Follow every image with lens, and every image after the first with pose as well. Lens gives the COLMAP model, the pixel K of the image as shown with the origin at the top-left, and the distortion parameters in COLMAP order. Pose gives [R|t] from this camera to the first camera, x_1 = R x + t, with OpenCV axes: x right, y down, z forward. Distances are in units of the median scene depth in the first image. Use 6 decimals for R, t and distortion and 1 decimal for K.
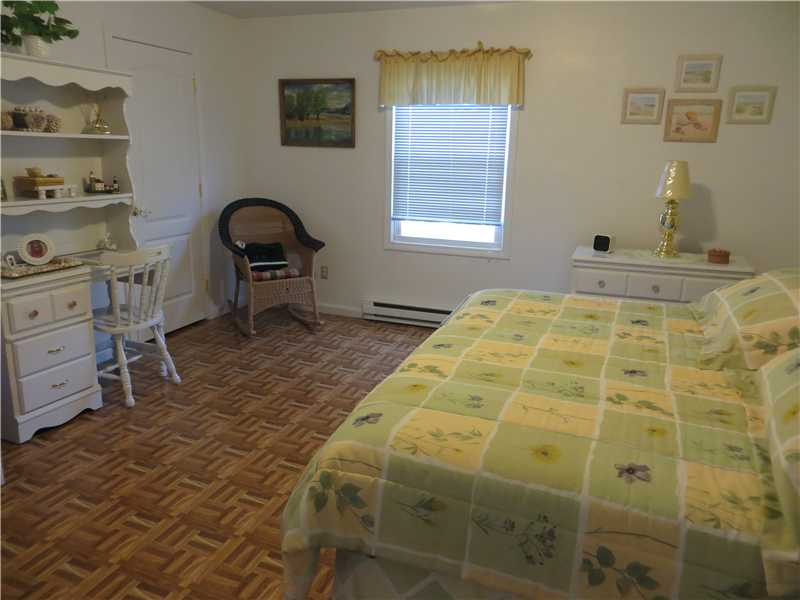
lens RADIAL K [[612.0, 0, 401.7], [0, 612.0, 303.6], [0, 0, 1]] dist [-0.003546, 0.003419]
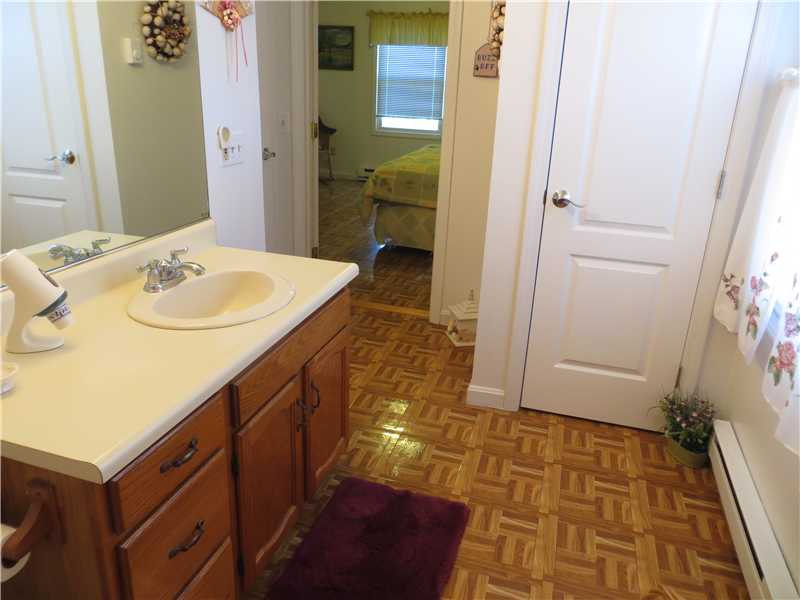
lens RADIAL K [[612.0, 0, 401.7], [0, 612.0, 303.6], [0, 0, 1]] dist [-0.003546, 0.003419]
pose [[0.997411, -0.005654, 0.071683, -0.071642], [-0.002341, 0.993822, 0.110959, 0.187503], [-0.071867, -0.110840, 0.991236, -0.716719]]
